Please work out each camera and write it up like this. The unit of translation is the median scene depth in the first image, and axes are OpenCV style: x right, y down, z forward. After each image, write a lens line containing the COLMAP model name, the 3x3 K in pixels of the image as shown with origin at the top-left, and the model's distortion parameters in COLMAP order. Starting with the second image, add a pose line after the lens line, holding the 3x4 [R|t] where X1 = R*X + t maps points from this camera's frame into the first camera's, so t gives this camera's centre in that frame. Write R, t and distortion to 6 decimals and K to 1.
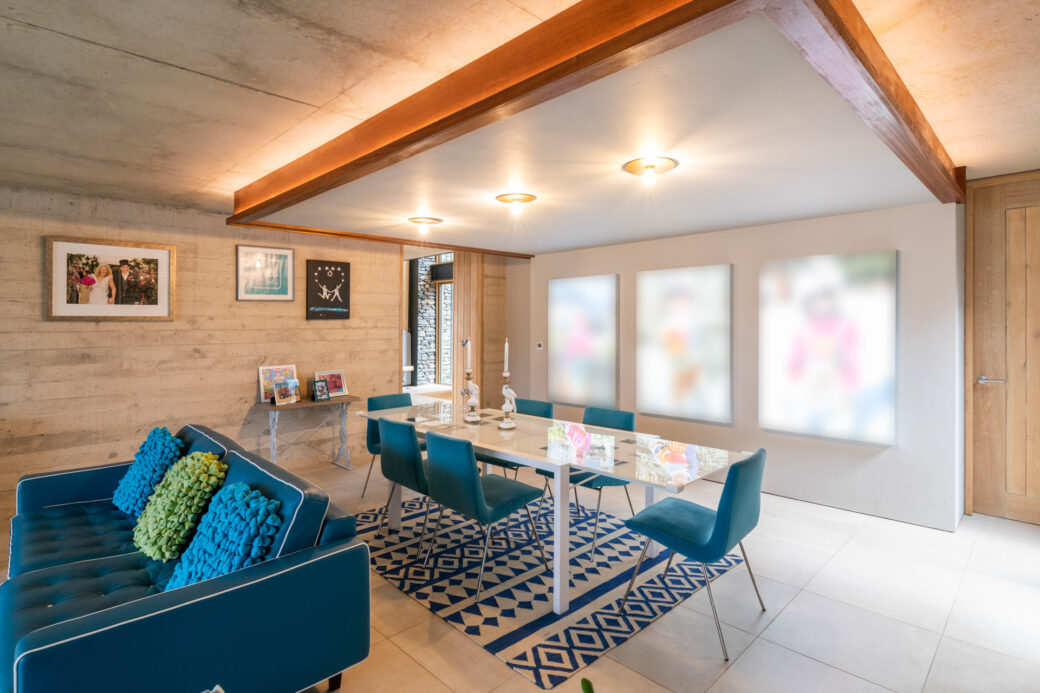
lens RADIAL K [[534.7, 0, 519.7], [0, 534.7, 325.6], [0, 0, 1]] dist [-0.001988, -0.001095]
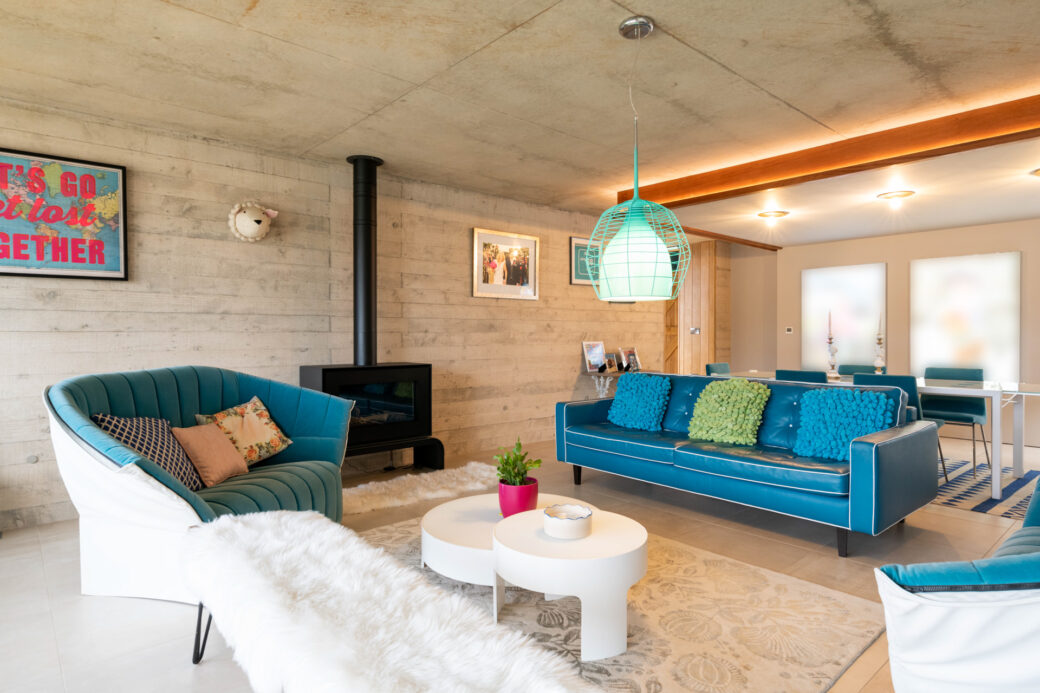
lens RADIAL K [[595.9, 0, 520.0], [0, 595.9, 346.5], [0, 0, 1]] dist [0.001221, -0.001183]
pose [[0.998490, 0.005844, -0.054625, -0.600721], [-0.004996, 0.999865, 0.015632, 0.073738], [0.054709, -0.015335, 0.998385, -0.332869]]
